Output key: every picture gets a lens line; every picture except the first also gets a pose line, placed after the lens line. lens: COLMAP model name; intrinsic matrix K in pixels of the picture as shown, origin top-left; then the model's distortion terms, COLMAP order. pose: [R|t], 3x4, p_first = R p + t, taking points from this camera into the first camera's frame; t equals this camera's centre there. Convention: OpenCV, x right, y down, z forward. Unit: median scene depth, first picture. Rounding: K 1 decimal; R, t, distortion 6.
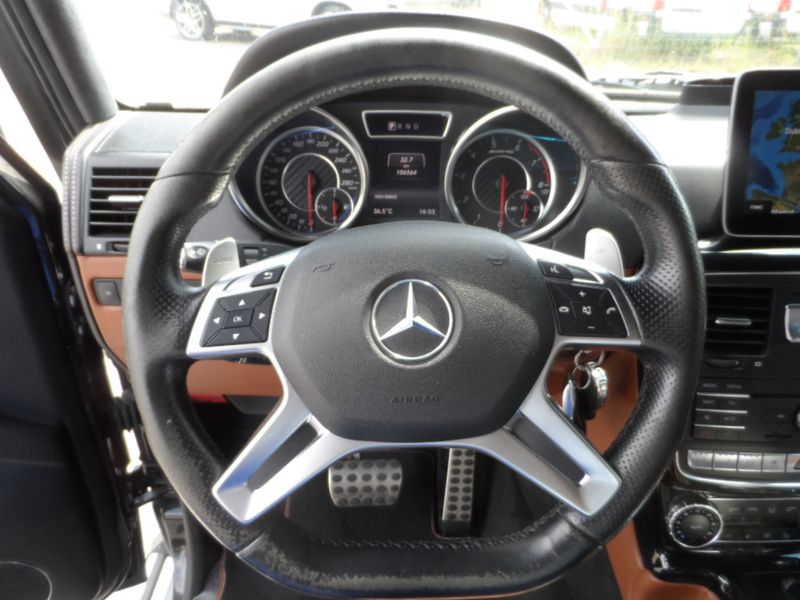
lens RADIAL K [[605.7, 0, 401.2], [0, 605.7, 300.6], [0, 0, 1]] dist [-0.001830, -0.000051]
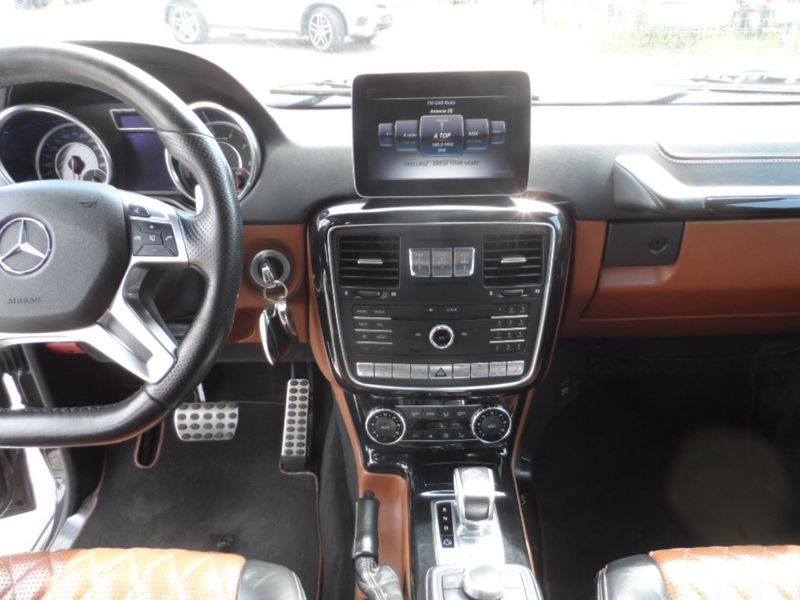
lens RADIAL K [[605.7, 0, 398.1], [0, 605.7, 298.0], [0, 0, 1]] dist [-0.001830, -0.000051]
pose [[0.999591, -0.012104, -0.025892, 0.353437], [0.012088, 0.999927, -0.000762, 0.064052], [0.025899, 0.000449, 0.999664, -0.185402]]
